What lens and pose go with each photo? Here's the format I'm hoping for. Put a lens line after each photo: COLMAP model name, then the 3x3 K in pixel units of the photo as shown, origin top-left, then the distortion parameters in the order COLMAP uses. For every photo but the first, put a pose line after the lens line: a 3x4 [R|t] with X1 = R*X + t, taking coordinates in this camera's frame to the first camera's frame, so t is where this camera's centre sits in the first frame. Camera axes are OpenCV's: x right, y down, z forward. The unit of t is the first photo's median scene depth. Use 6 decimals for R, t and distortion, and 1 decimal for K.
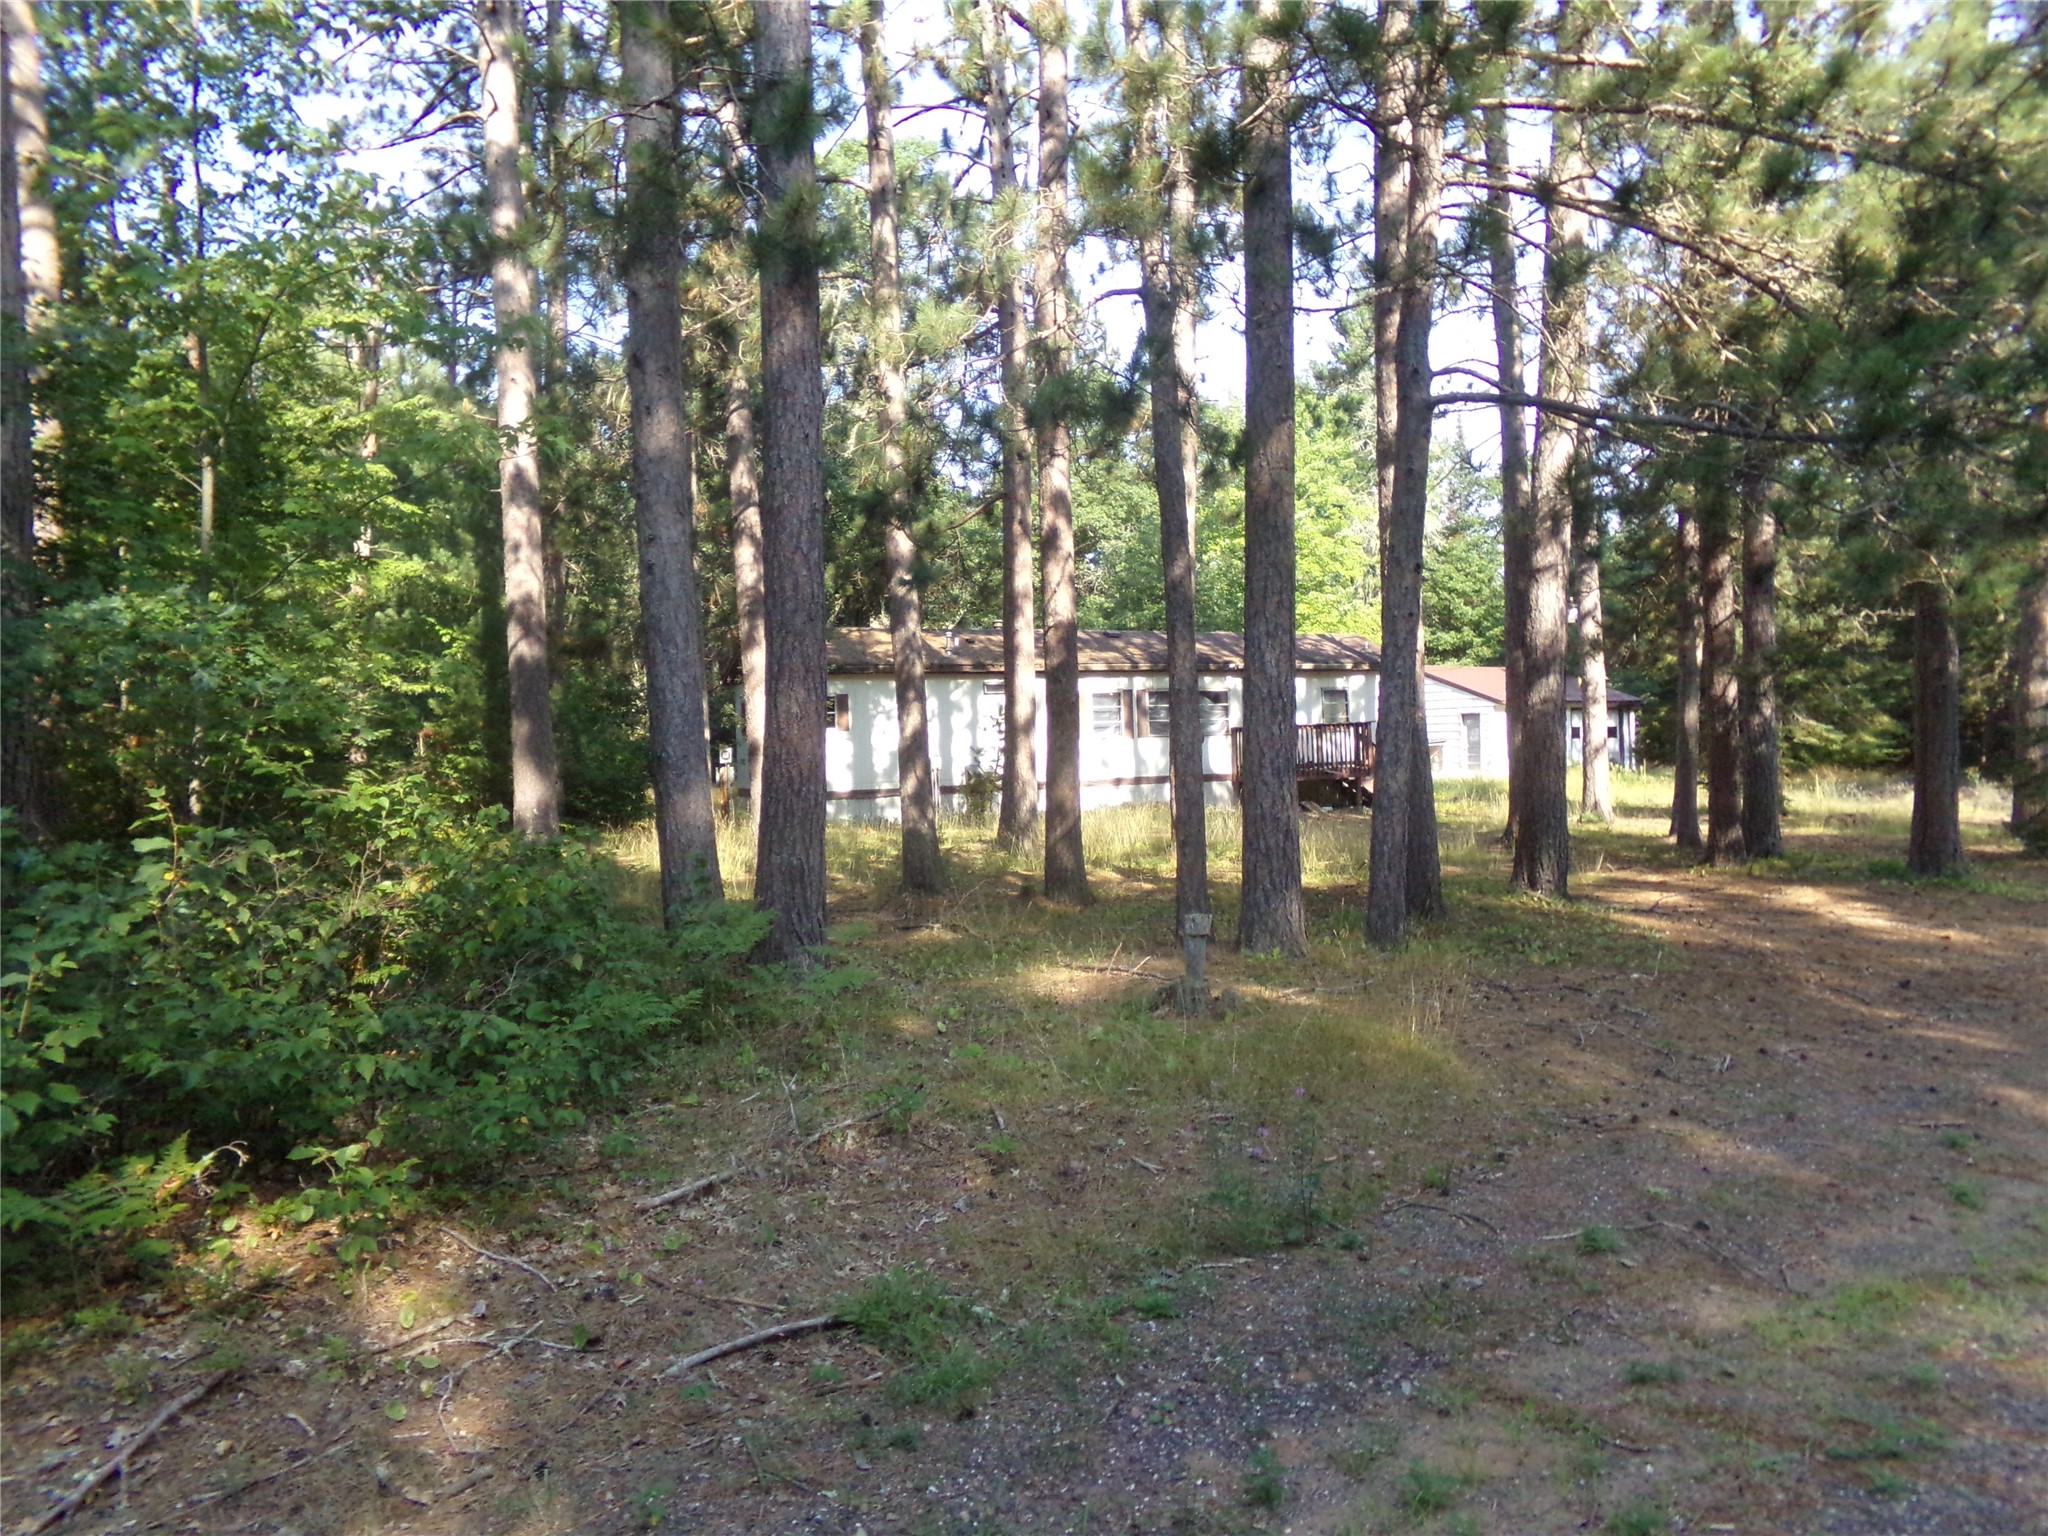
lens RADIAL K [[1432.0, 0, 1030.6], [0, 1432.0, 763.9], [0, 0, 1]] dist [-0.029964, 0.085457]
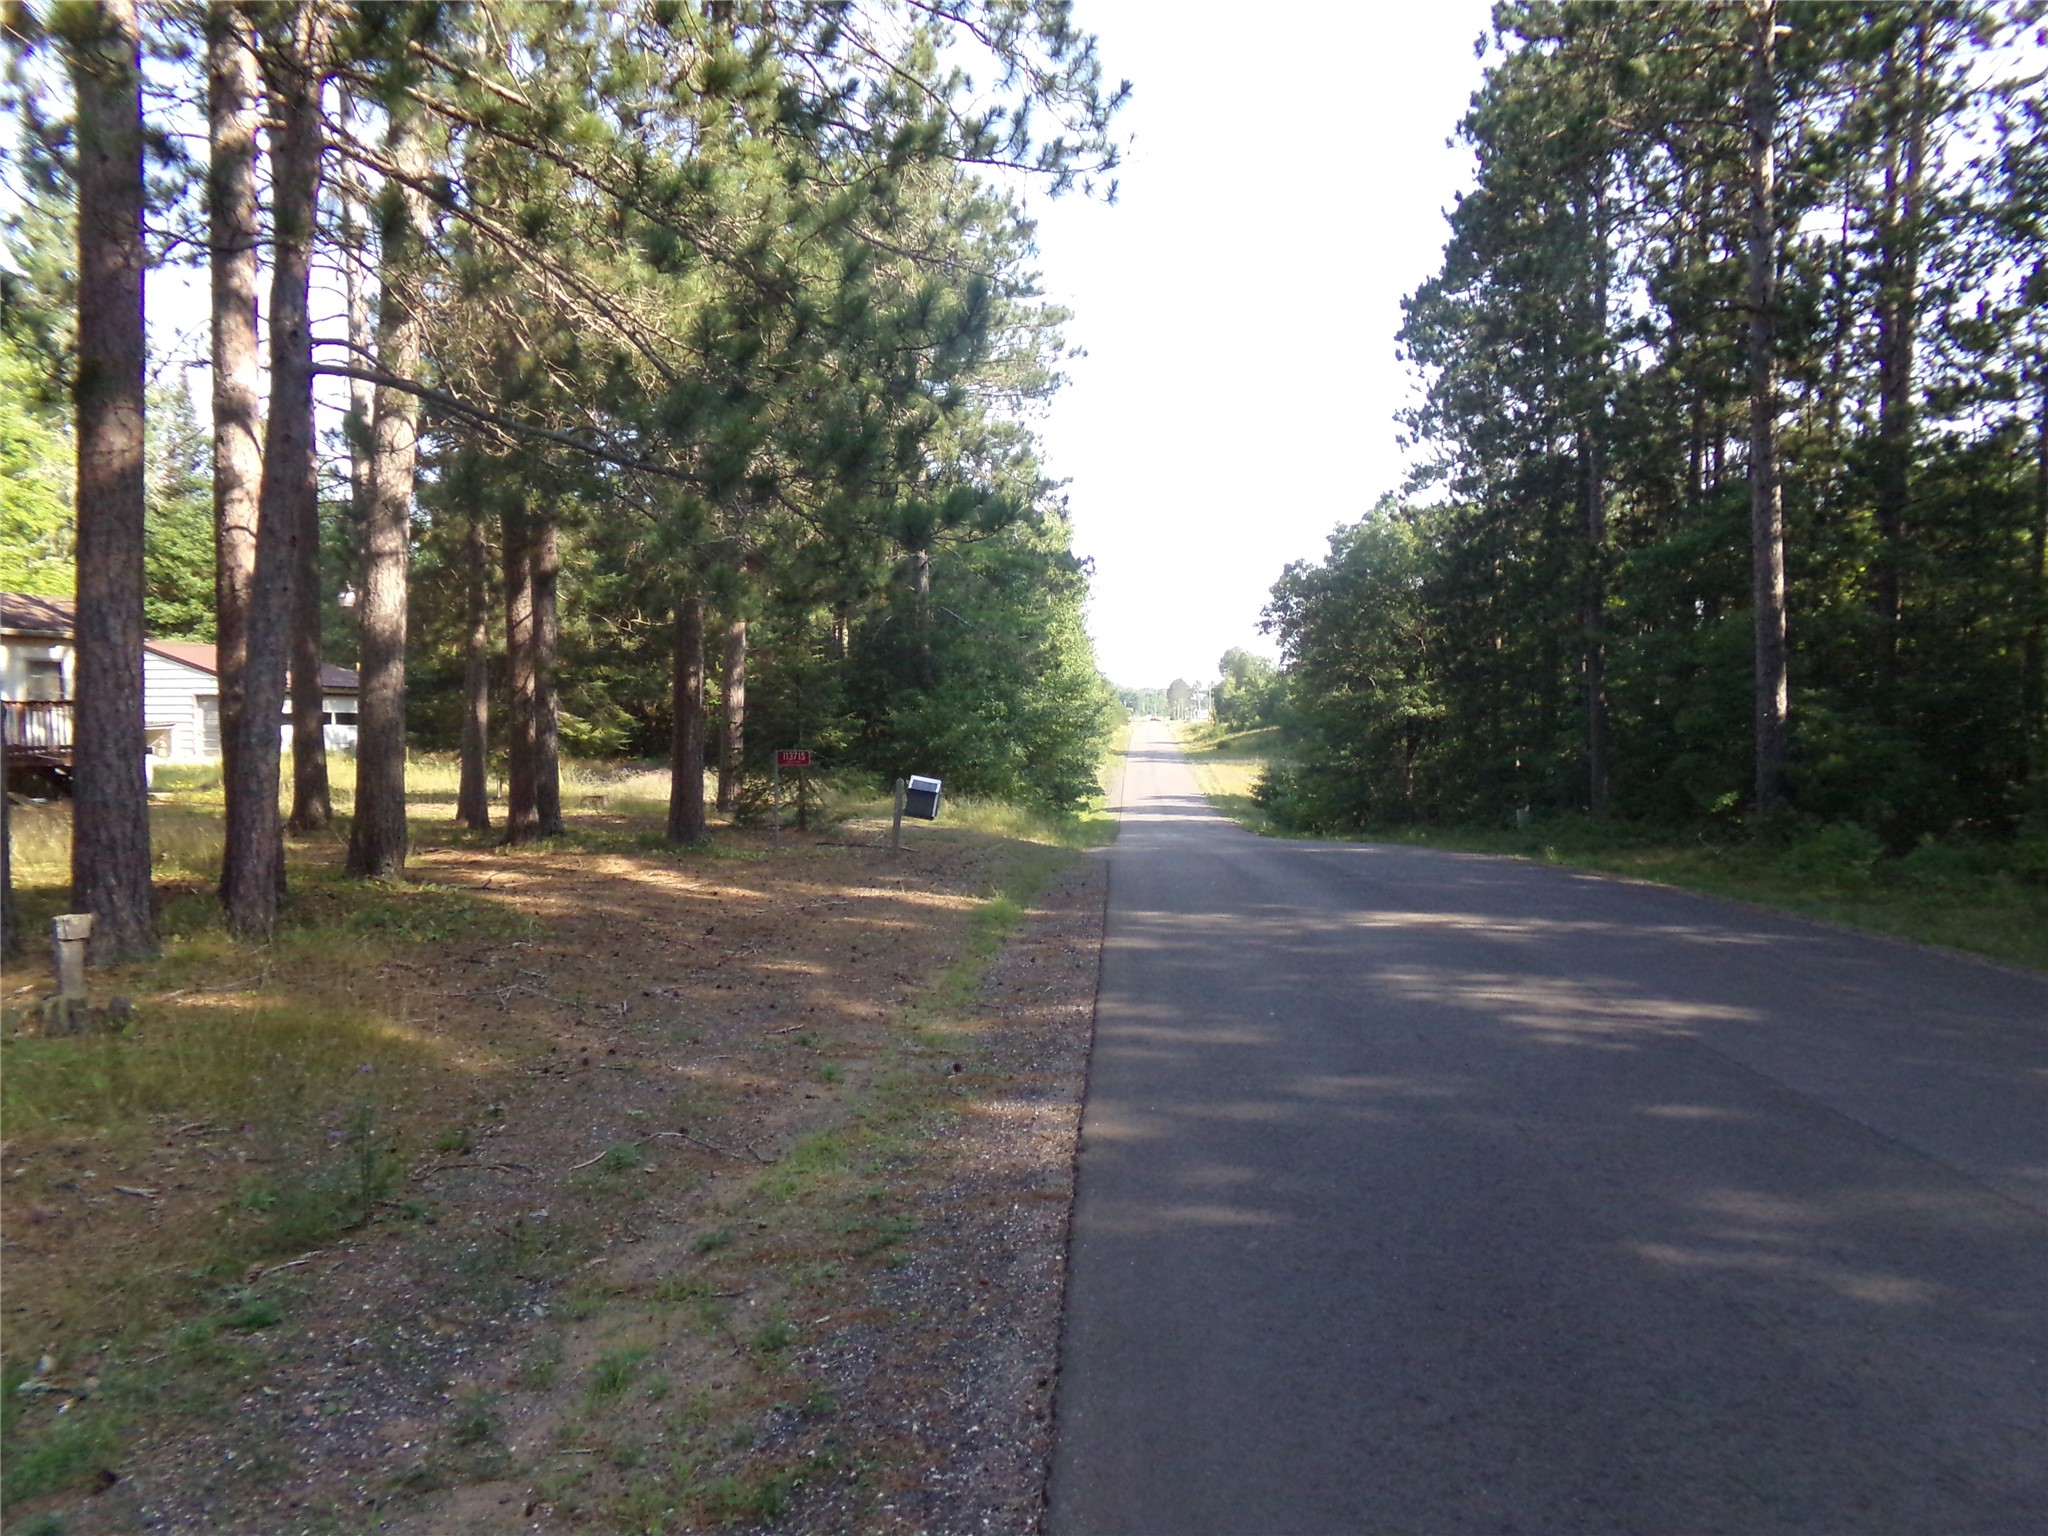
lens RADIAL K [[1432.0, 0, 1018.7], [0, 1432.0, 768.1], [0, 0, 1]] dist [-0.029964, 0.085457]
pose [[0.660078, -0.001049, 0.751197, -0.153681], [-0.006808, 0.999950, 0.007378, 0.005273], [-0.751166, -0.009985, 0.660037, 0.003122]]
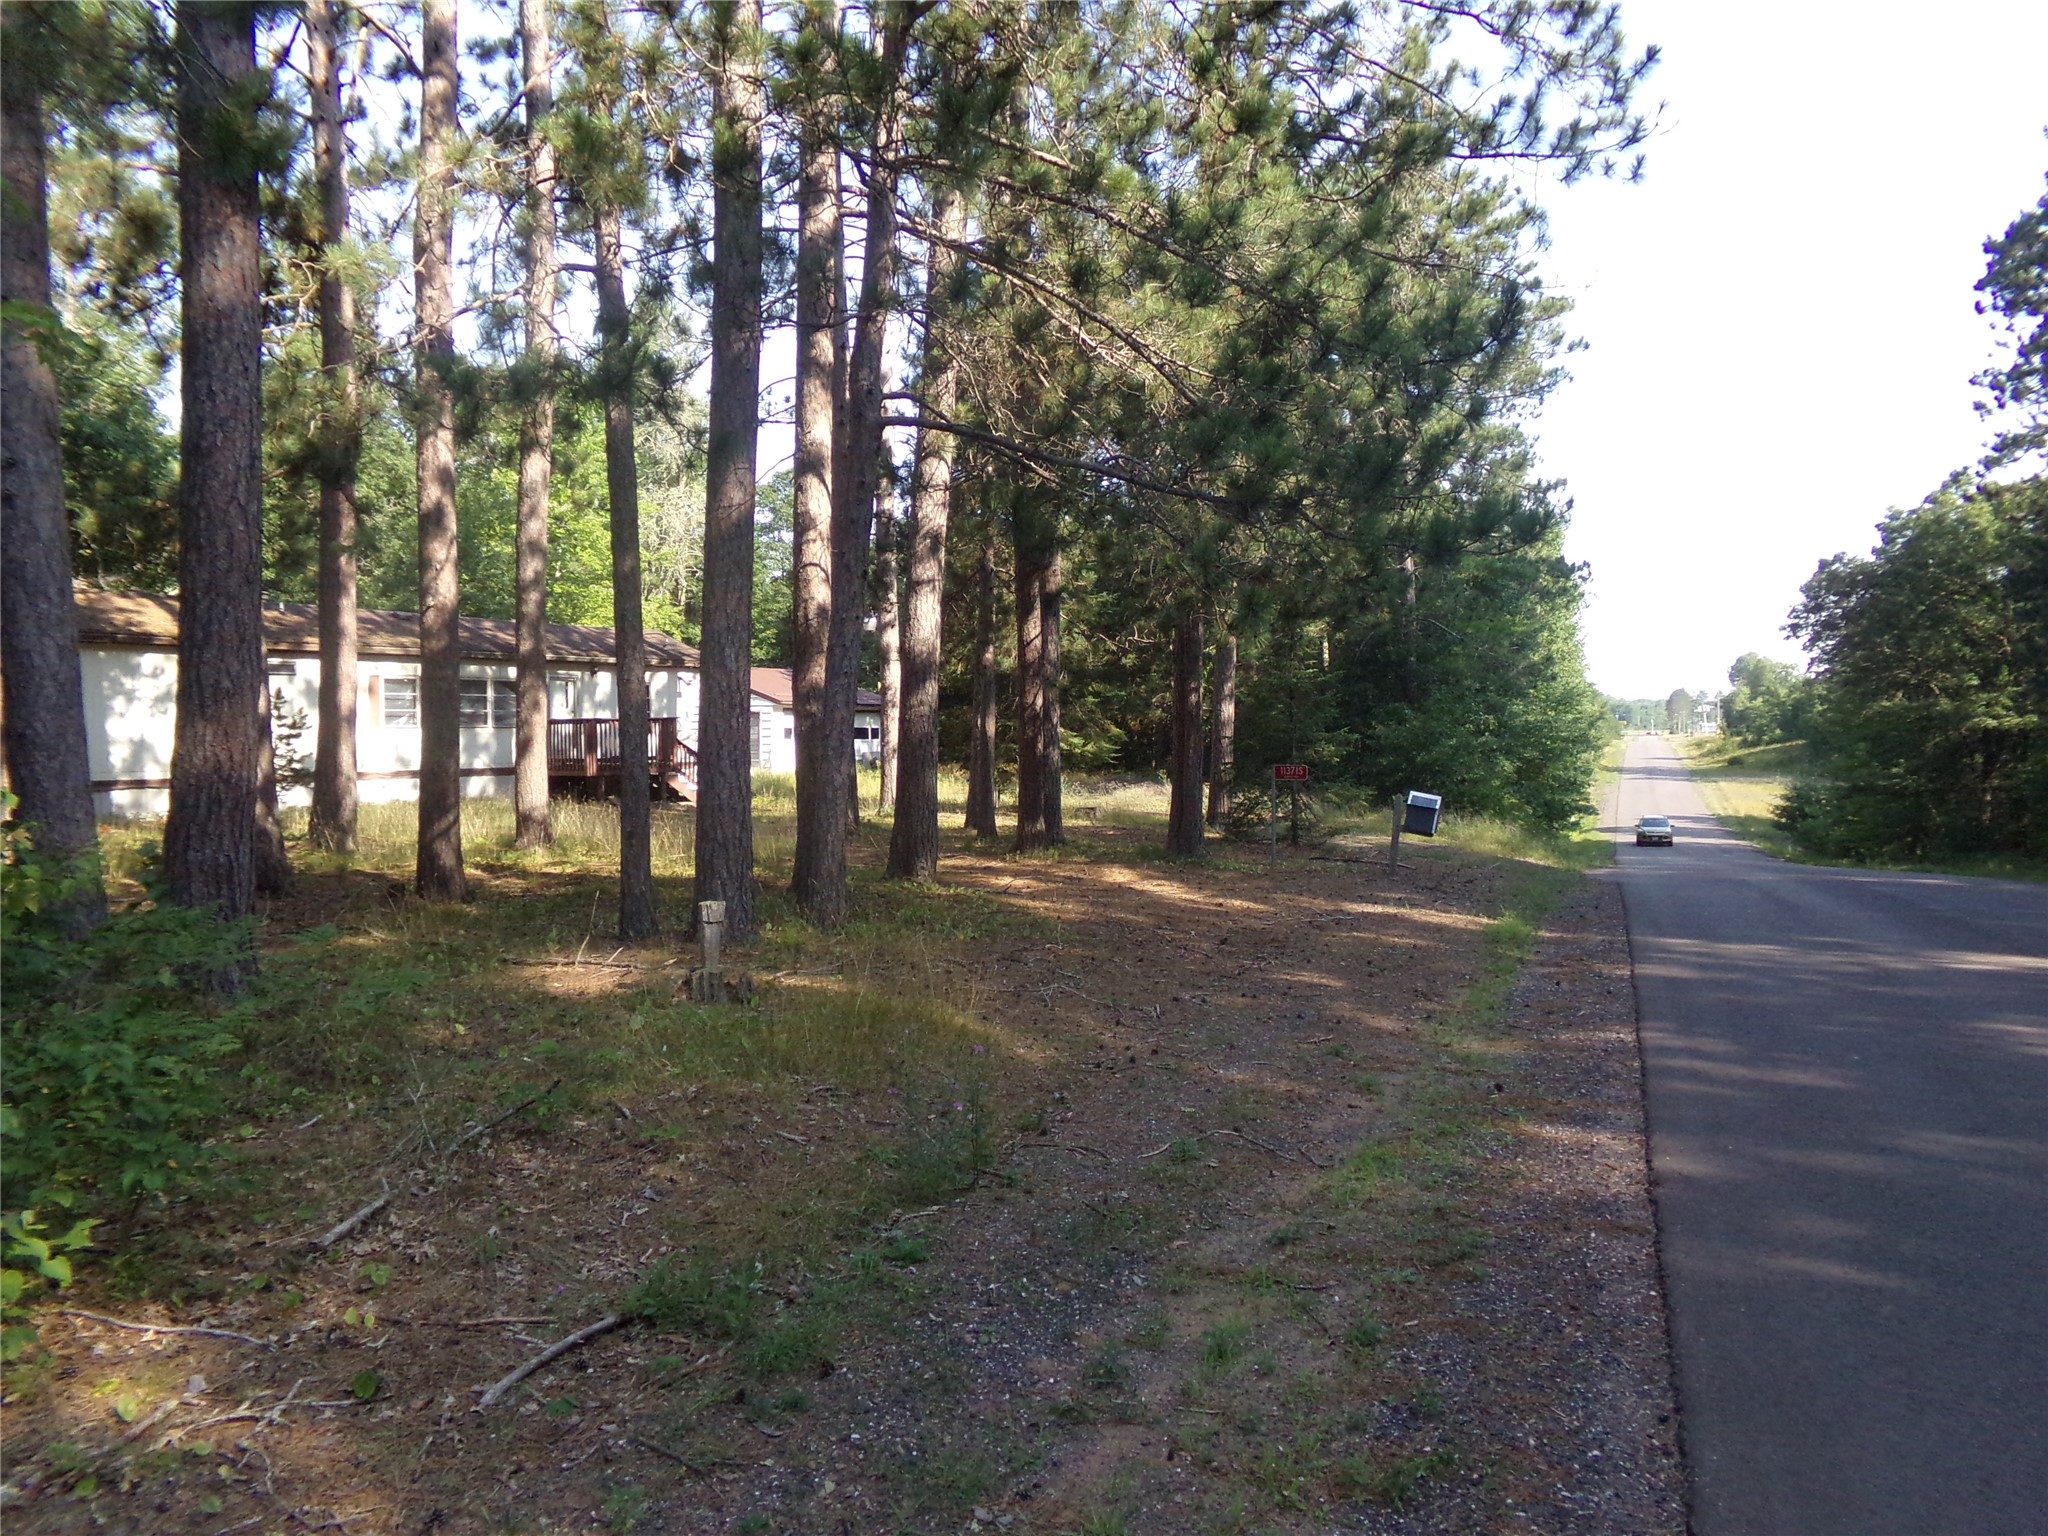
lens RADIAL K [[1432.0, 0, 1007.4], [0, 1432.0, 770.4], [0, 0, 1]] dist [-0.029964, 0.085457]
pose [[0.864278, 0.009851, 0.502918, -0.209592], [-0.012599, 0.999918, 0.002067, 0.006000], [-0.502857, -0.008123, 0.864332, 0.016650]]
